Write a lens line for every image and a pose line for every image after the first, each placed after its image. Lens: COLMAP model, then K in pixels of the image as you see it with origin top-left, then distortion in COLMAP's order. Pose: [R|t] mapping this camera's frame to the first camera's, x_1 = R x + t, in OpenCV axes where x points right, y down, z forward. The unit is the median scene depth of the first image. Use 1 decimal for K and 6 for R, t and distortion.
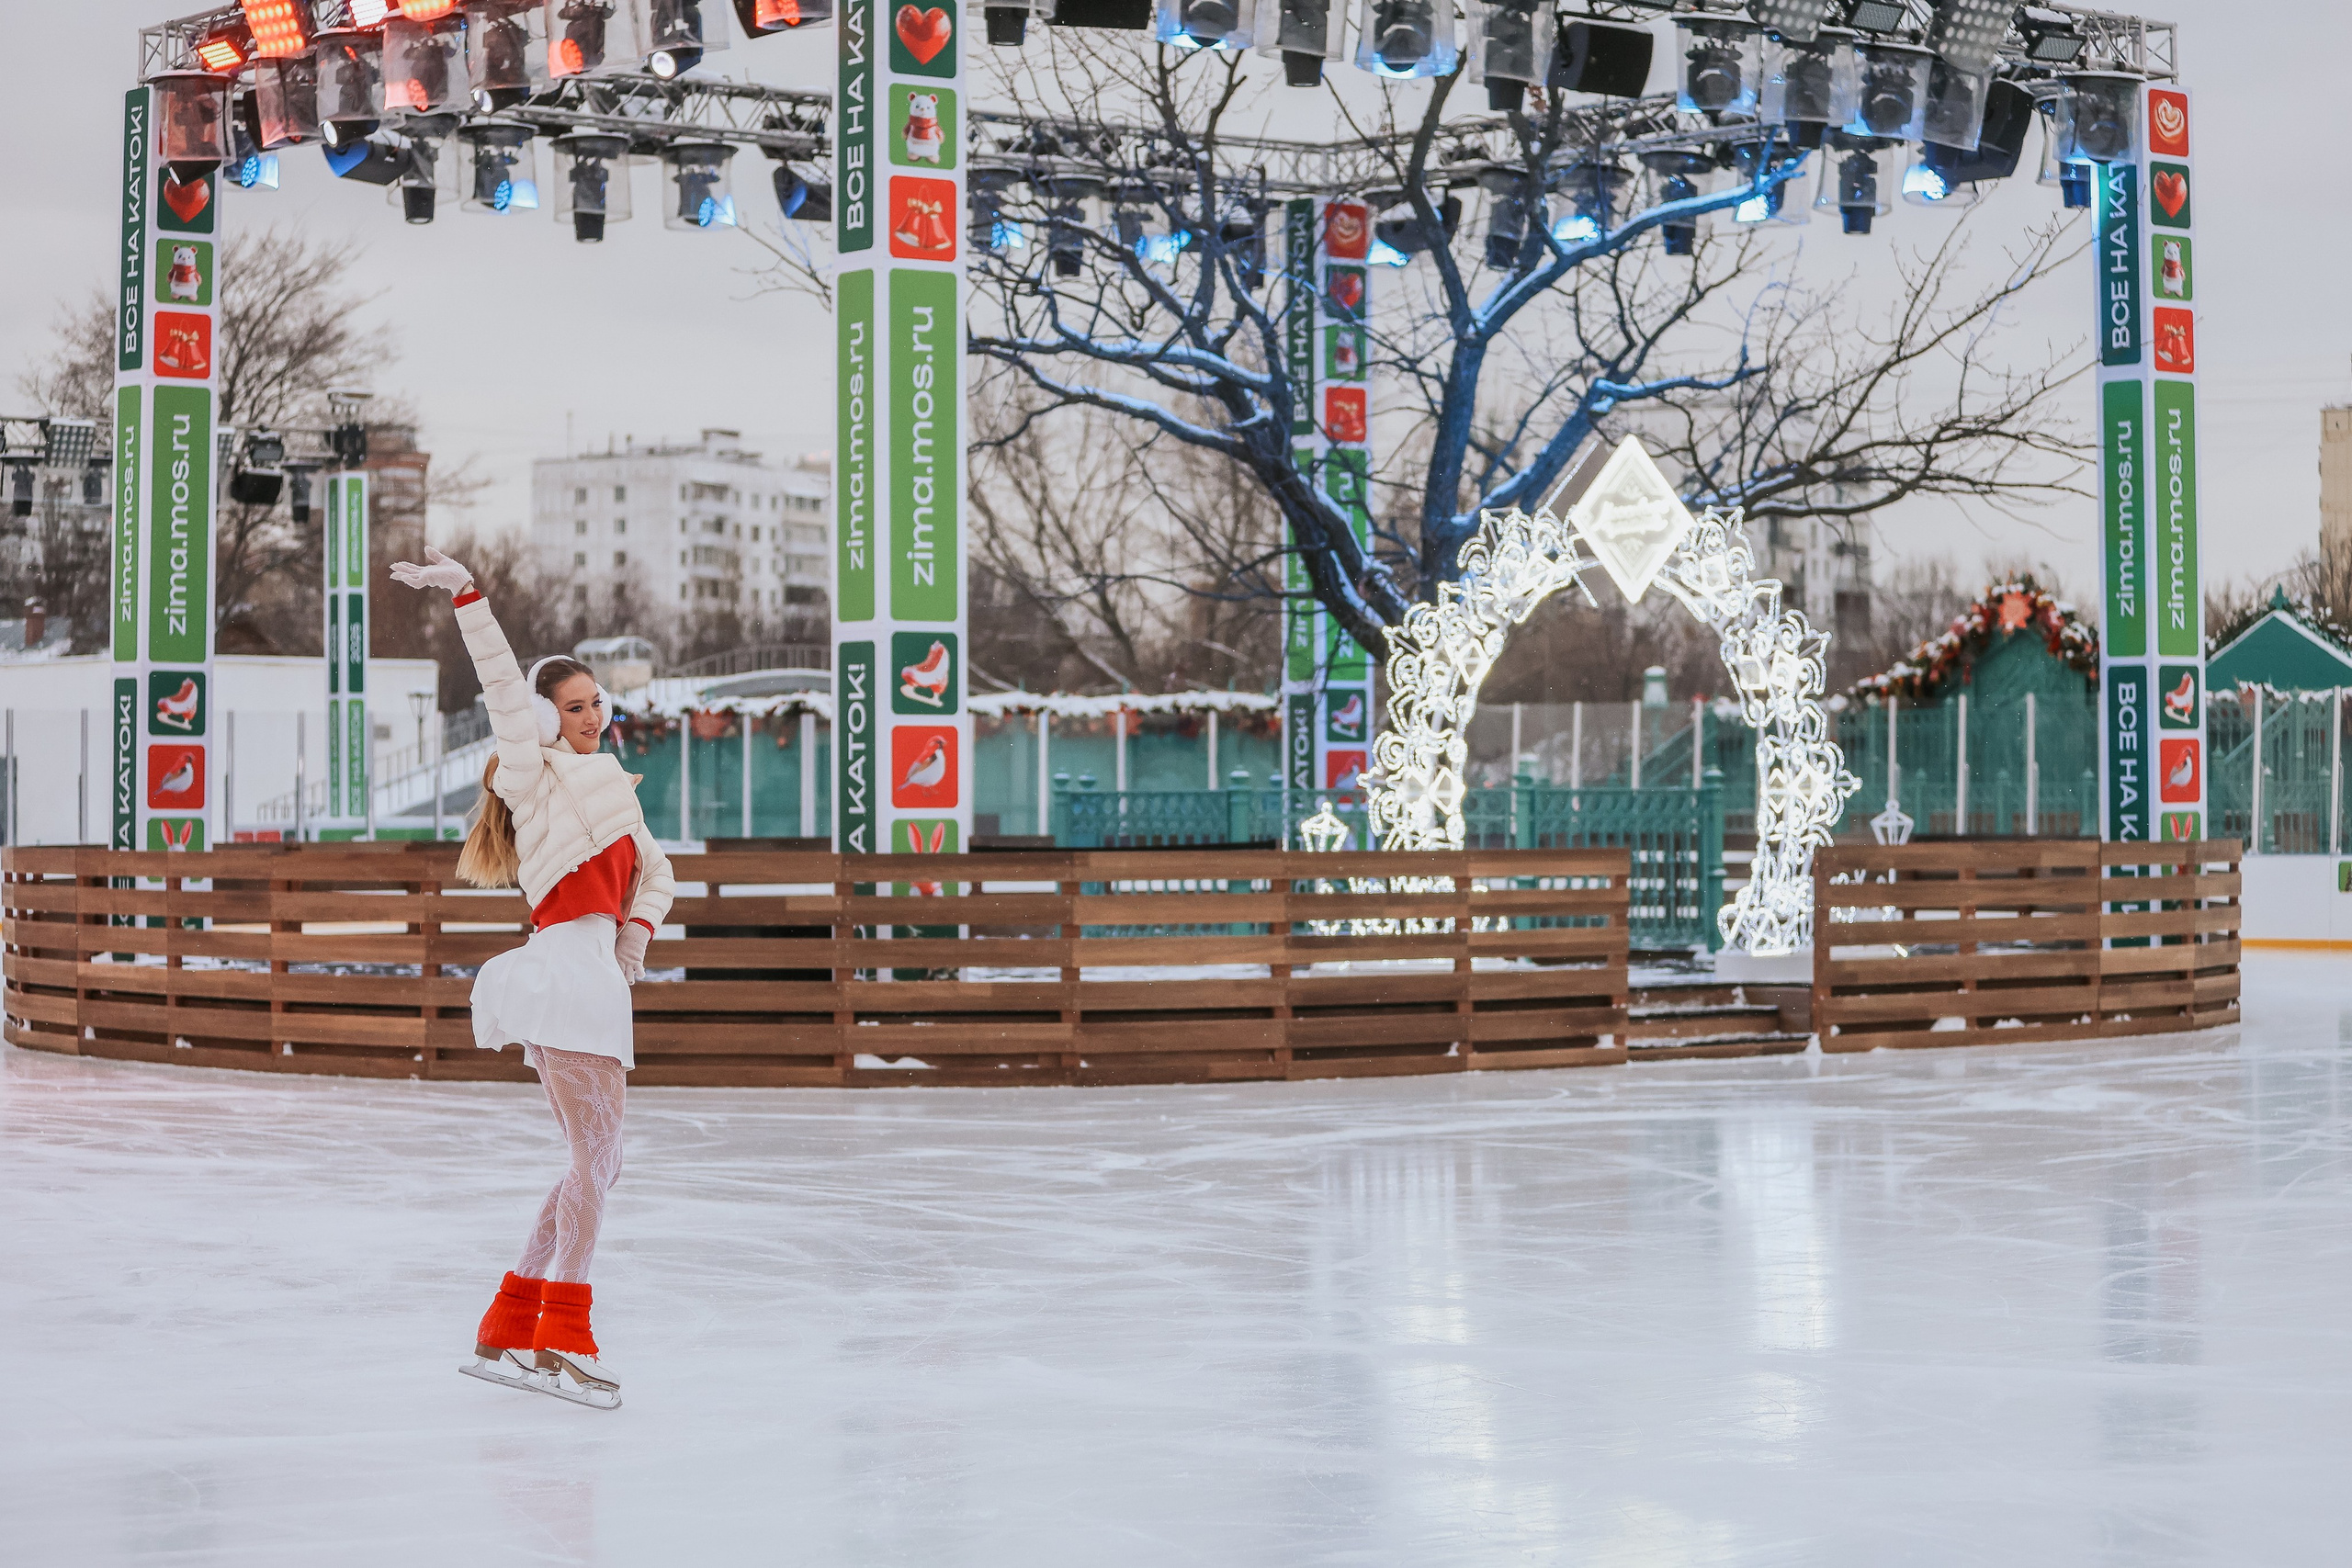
lens RADIAL K [[4774.1, 0, 1061.1], [0, 4774.1, 734.4], [0, 0, 1]] dist [-0.246937, 0.000000]
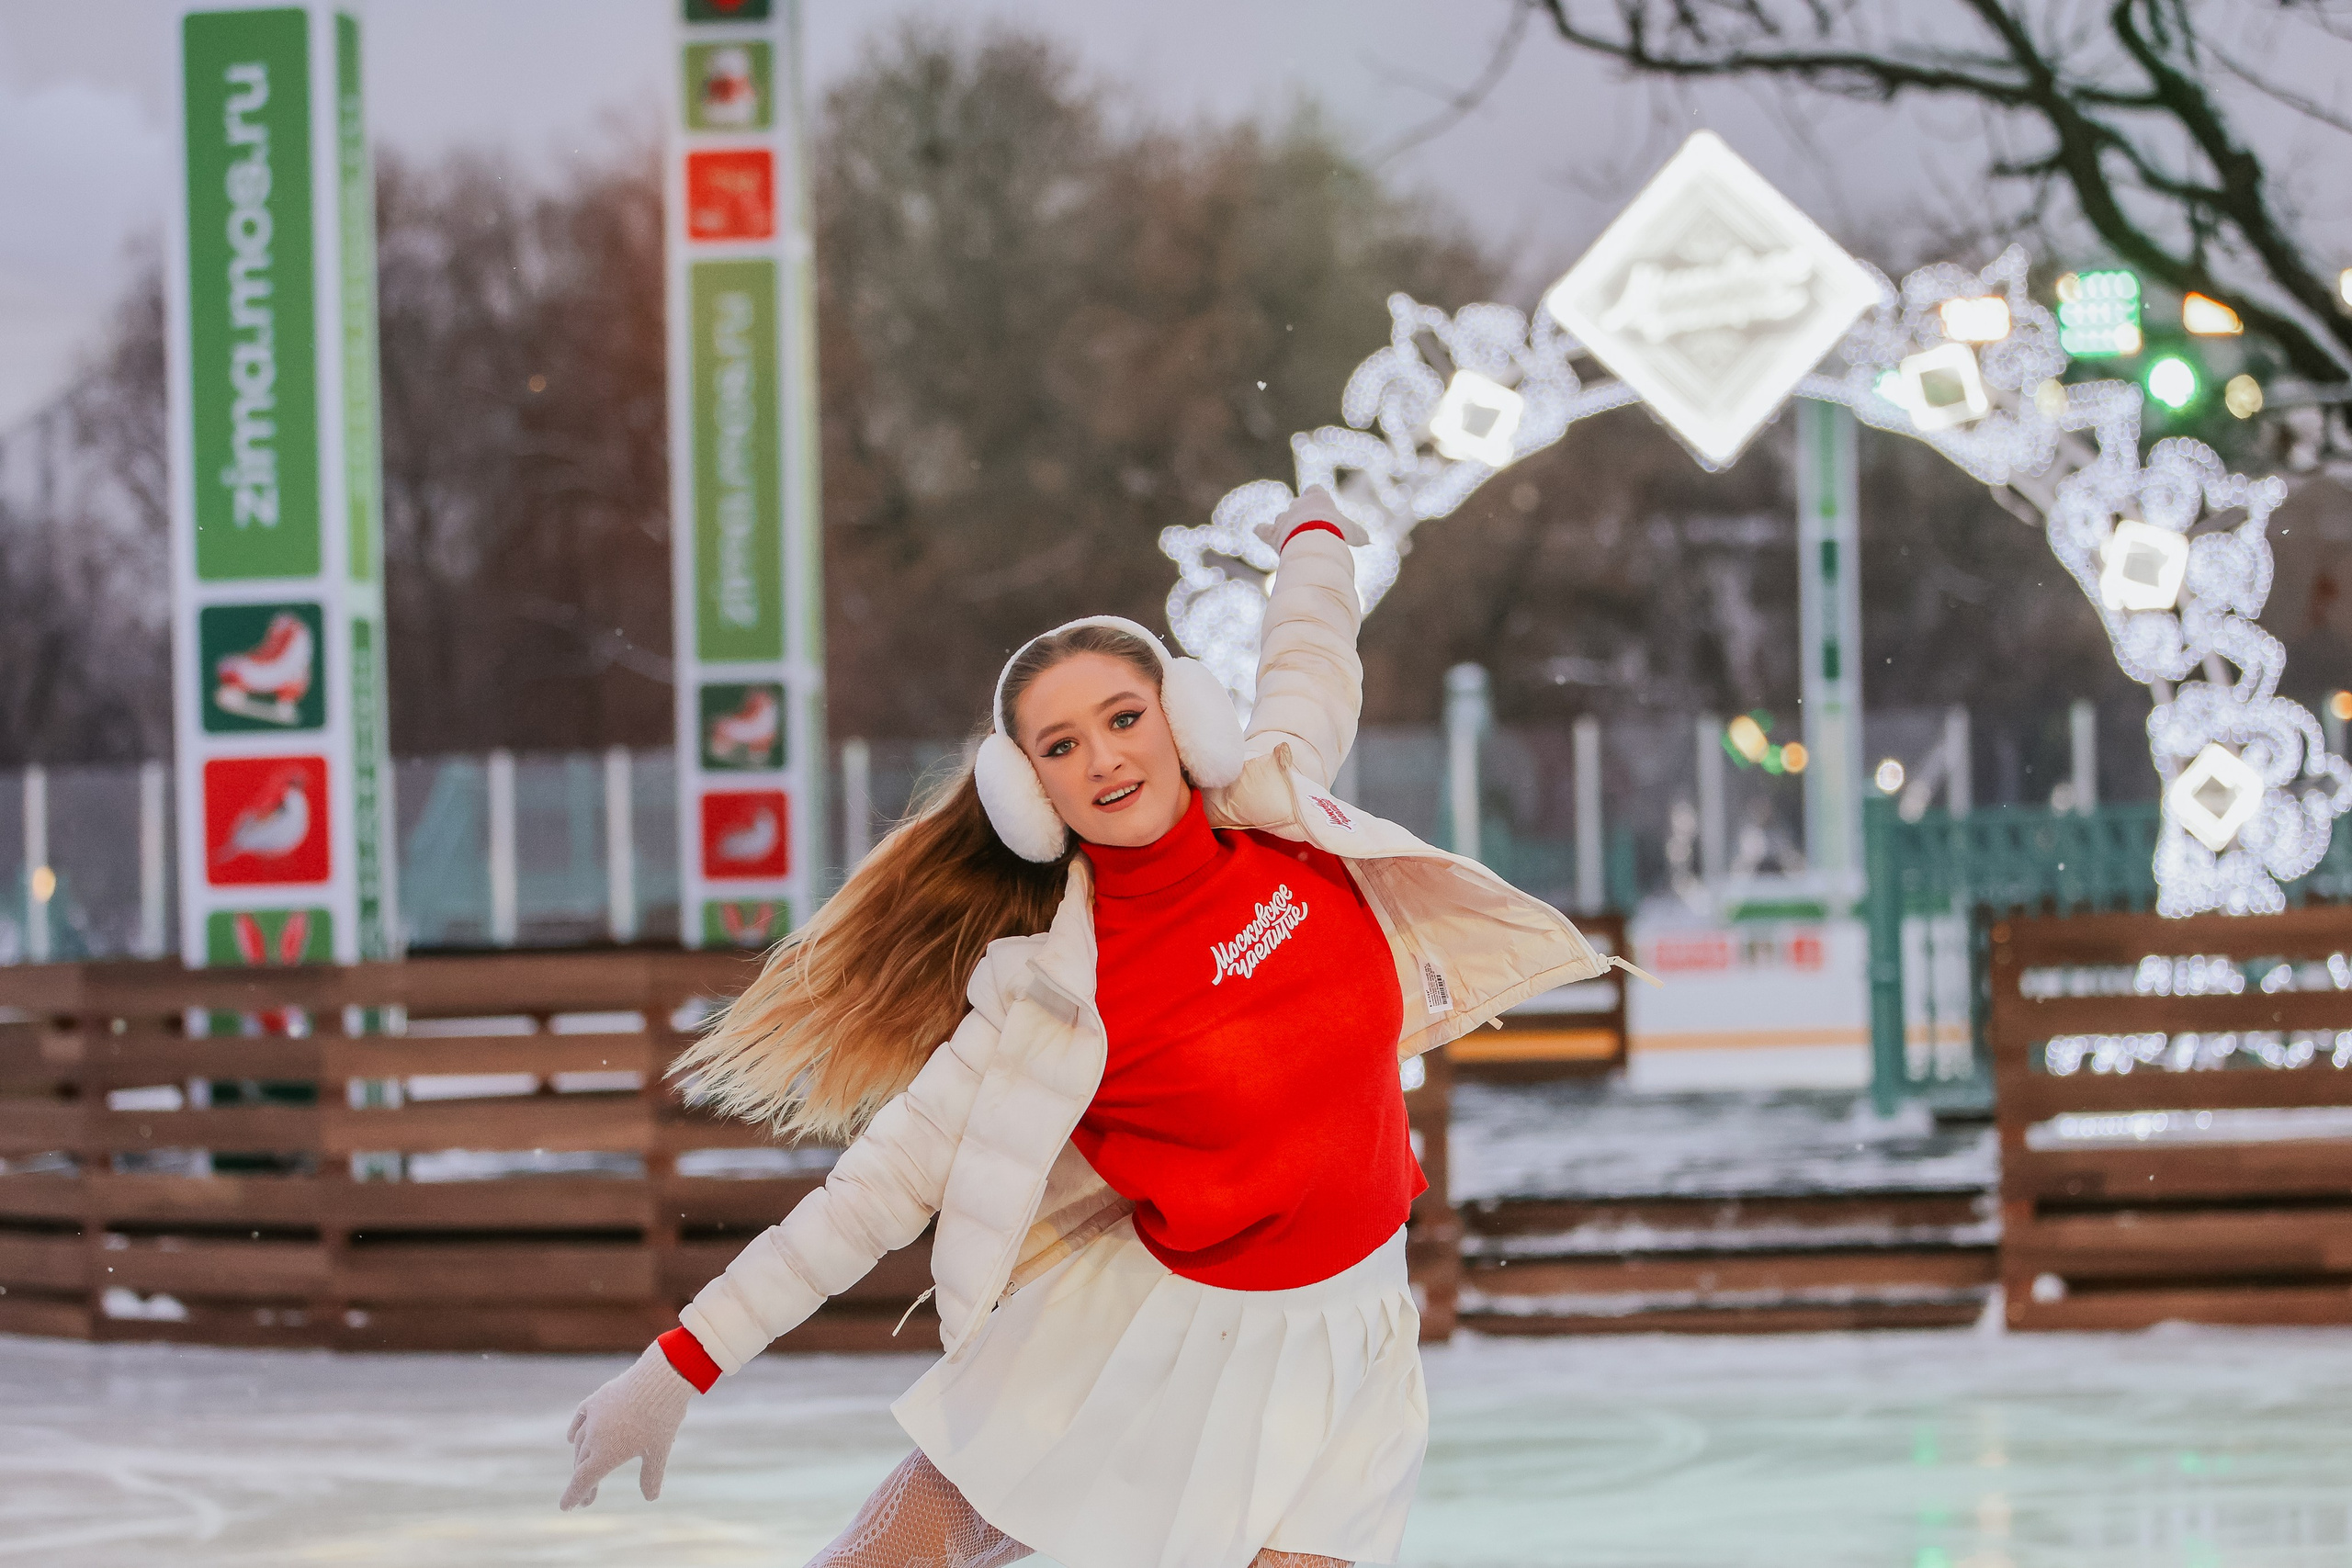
lens RADIAL K [[6030.1, 0, 1193.7], [0, 6030.1, 885.7], [0, 0, 1]] dist [-0.019201, 0.000000]
pose [[0.712358, -0.015570, -0.701643, 0.598744], [0.037790, 0.999154, 0.016194, 0.007116], [0.700798, -0.038051, 0.712344, 0.535866]]
